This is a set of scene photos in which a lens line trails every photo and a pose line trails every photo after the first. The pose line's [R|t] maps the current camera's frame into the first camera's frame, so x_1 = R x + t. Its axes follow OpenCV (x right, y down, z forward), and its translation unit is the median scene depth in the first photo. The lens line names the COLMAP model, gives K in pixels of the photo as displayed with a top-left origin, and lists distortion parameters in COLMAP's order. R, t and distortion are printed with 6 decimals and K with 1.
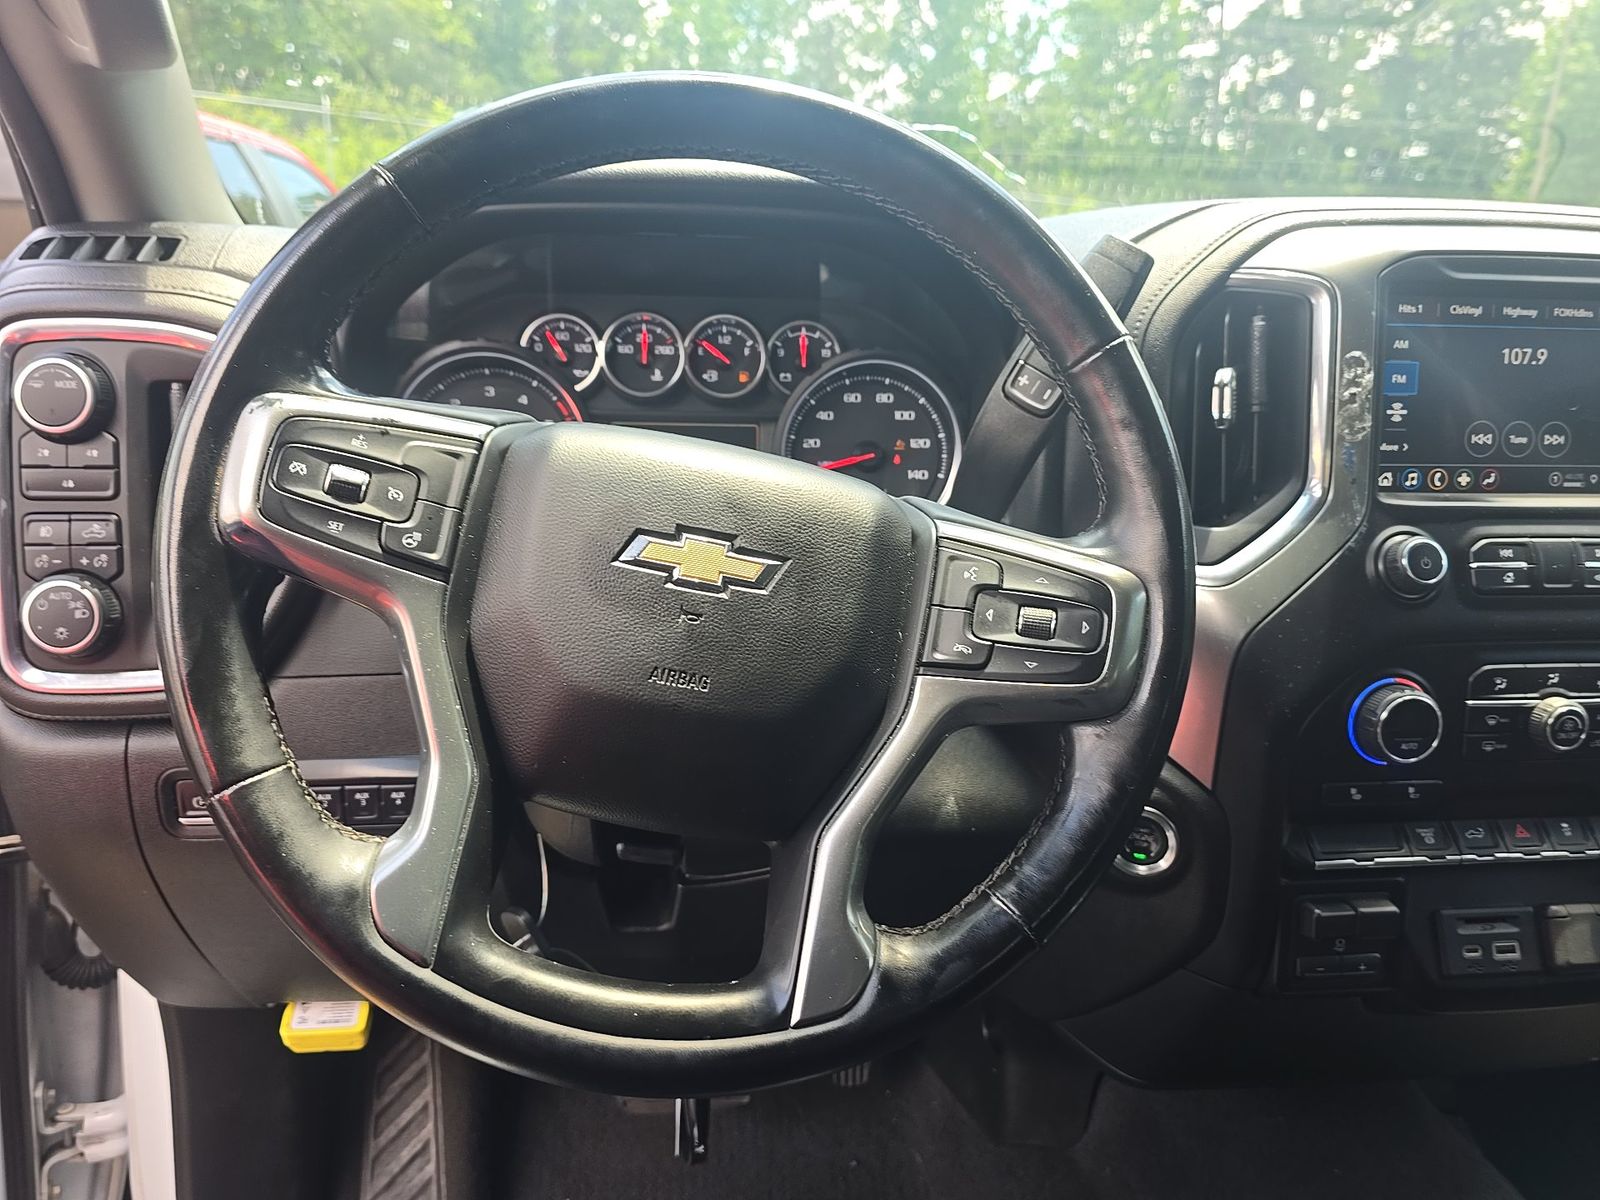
lens RADIAL K [[1069.9, 0, 796.5], [0, 1069.9, 604.1], [0, 0, 1]] dist [0.061109, -0.066581]
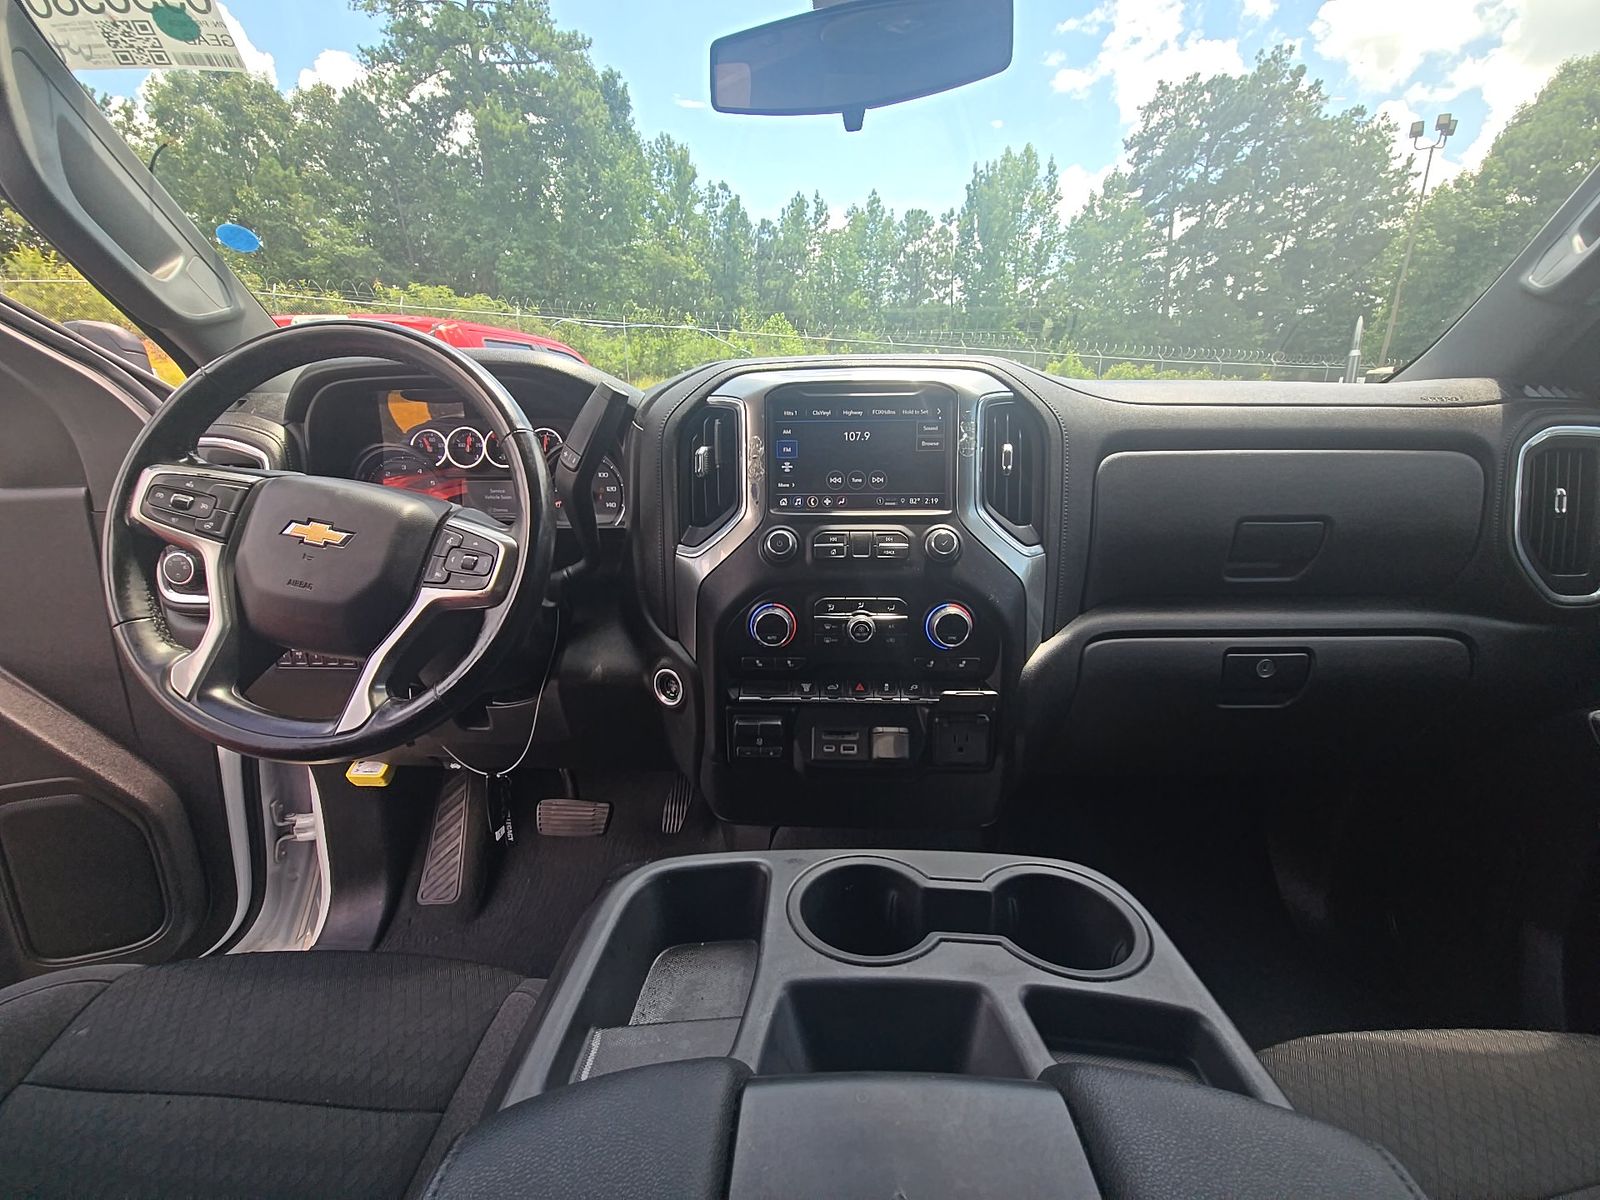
lens RADIAL K [[634.4, 0, 800.7], [0, 634.4, 607.9], [0, 0, 1]] dist [0.004018, 0.000436]
pose [[0.989292, 0.011356, -0.145508, 0.622310], [-0.009782, 0.999886, 0.011528, 0.050873], [0.145622, -0.009982, 0.989290, -0.097679]]
